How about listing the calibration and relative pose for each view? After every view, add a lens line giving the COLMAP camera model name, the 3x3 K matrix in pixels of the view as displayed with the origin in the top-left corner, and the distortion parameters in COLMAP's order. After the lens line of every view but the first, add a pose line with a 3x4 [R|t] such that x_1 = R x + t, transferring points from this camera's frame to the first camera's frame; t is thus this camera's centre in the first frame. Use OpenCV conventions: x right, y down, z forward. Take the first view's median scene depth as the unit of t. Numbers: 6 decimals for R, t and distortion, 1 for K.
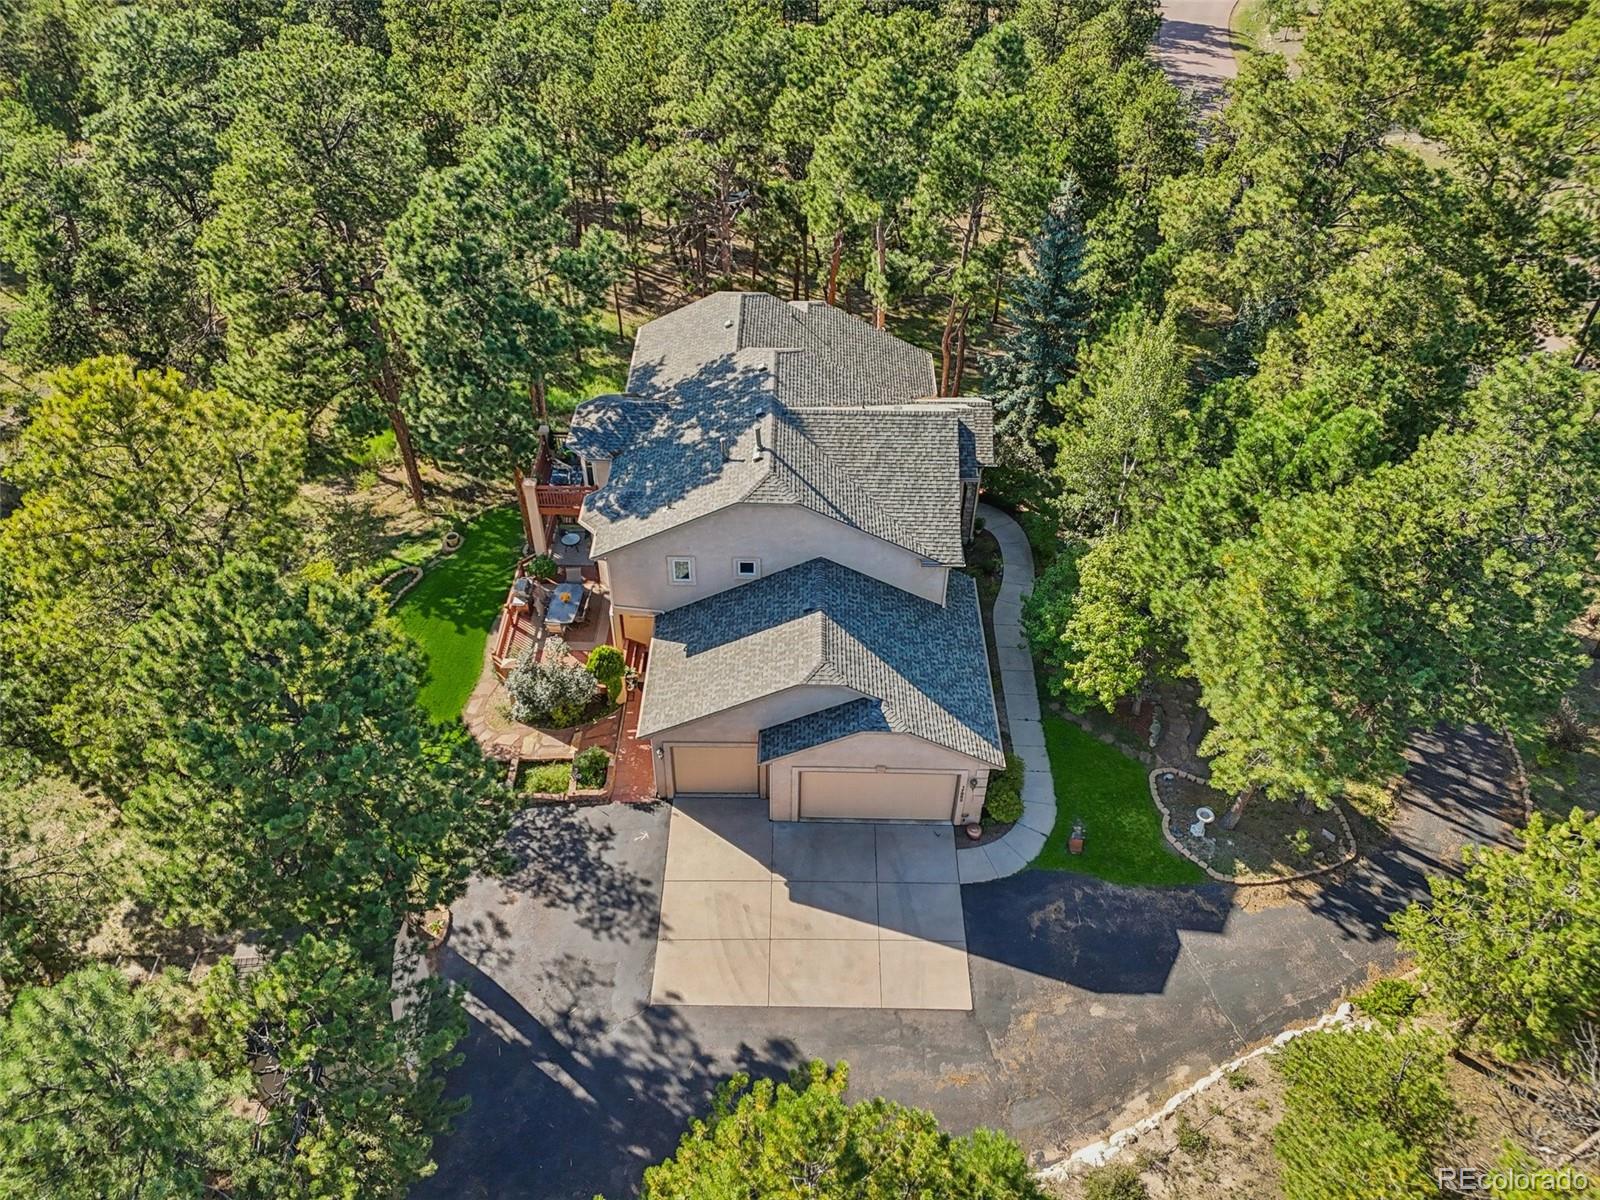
lens RADIAL K [[1203.3, 0, 800.0], [0, 1203.3, 600.0], [0, 0, 1]] dist [0.047823, 0.000048]
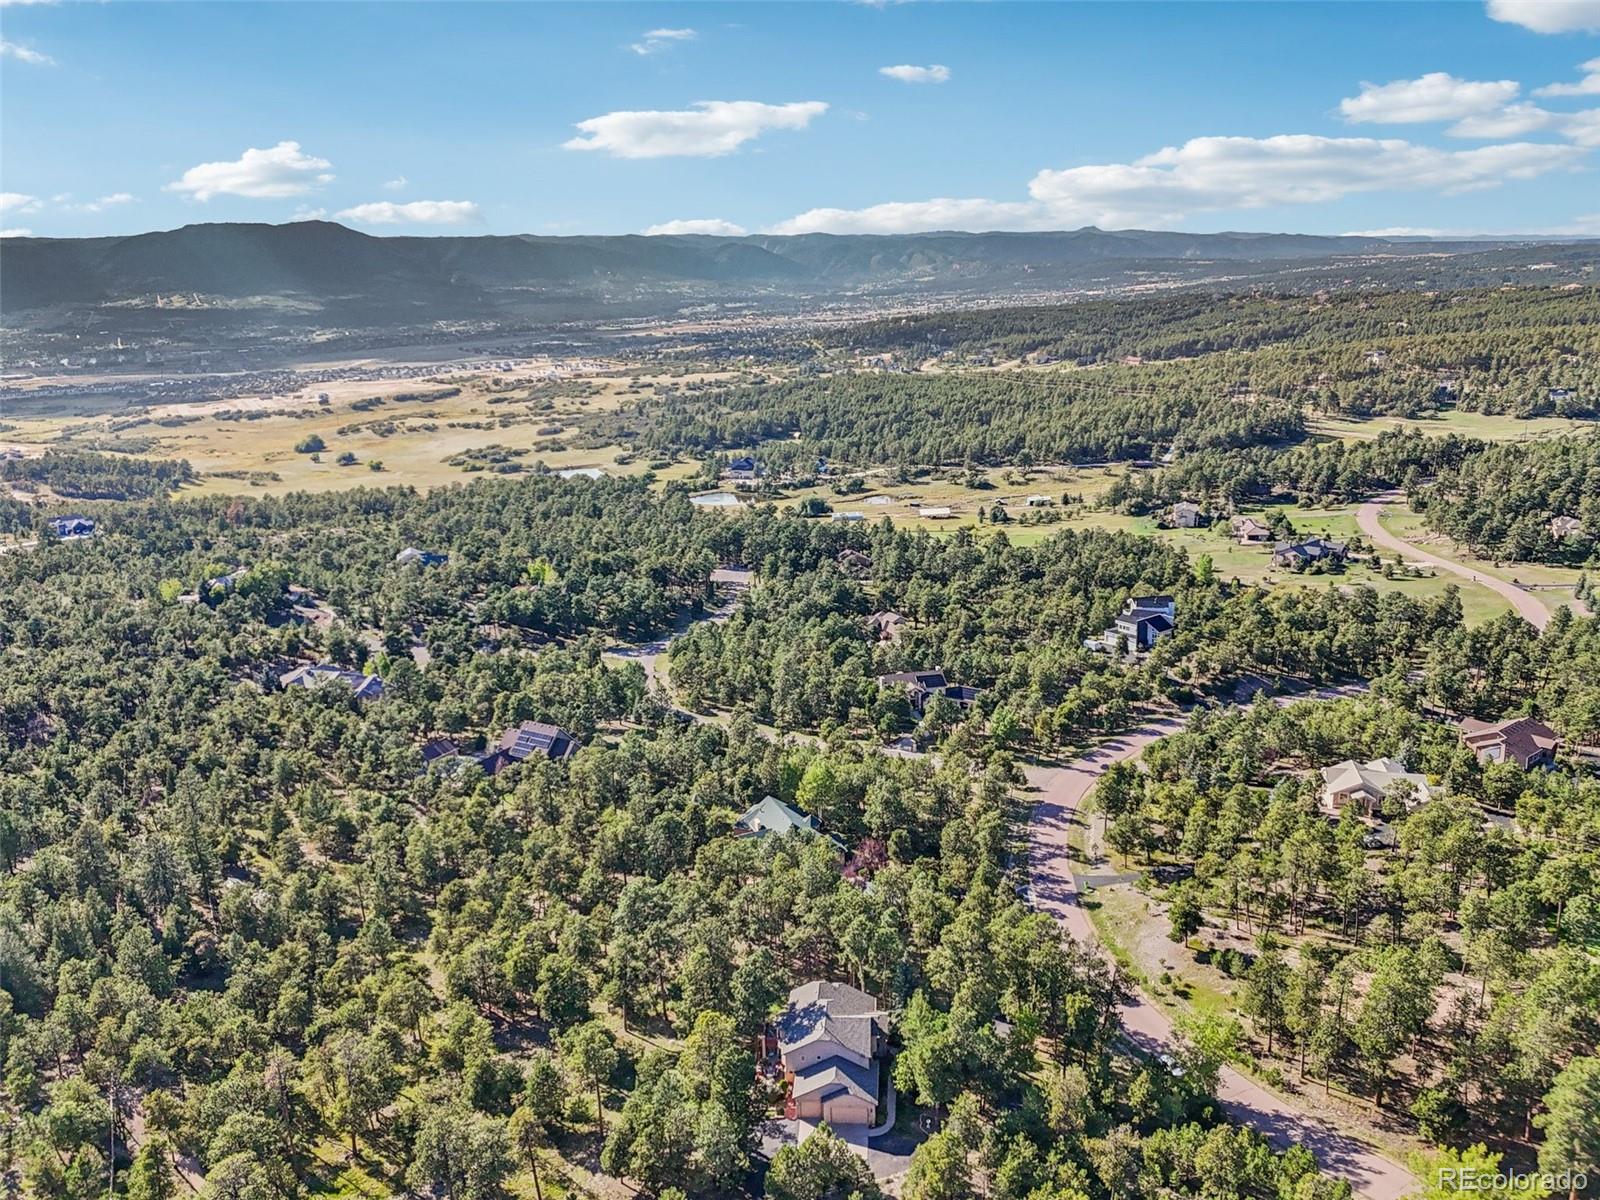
lens RADIAL K [[1203.3, 0, 800.0], [0, 1203.3, 600.0], [0, 0, 1]] dist [0.047823, 0.000048]
pose [[0.995832, -0.029572, -0.086276, 0.272200], [-0.012361, 0.893484, -0.448924, 0.402524], [0.090362, 0.448120, 0.889395, -3.127521]]
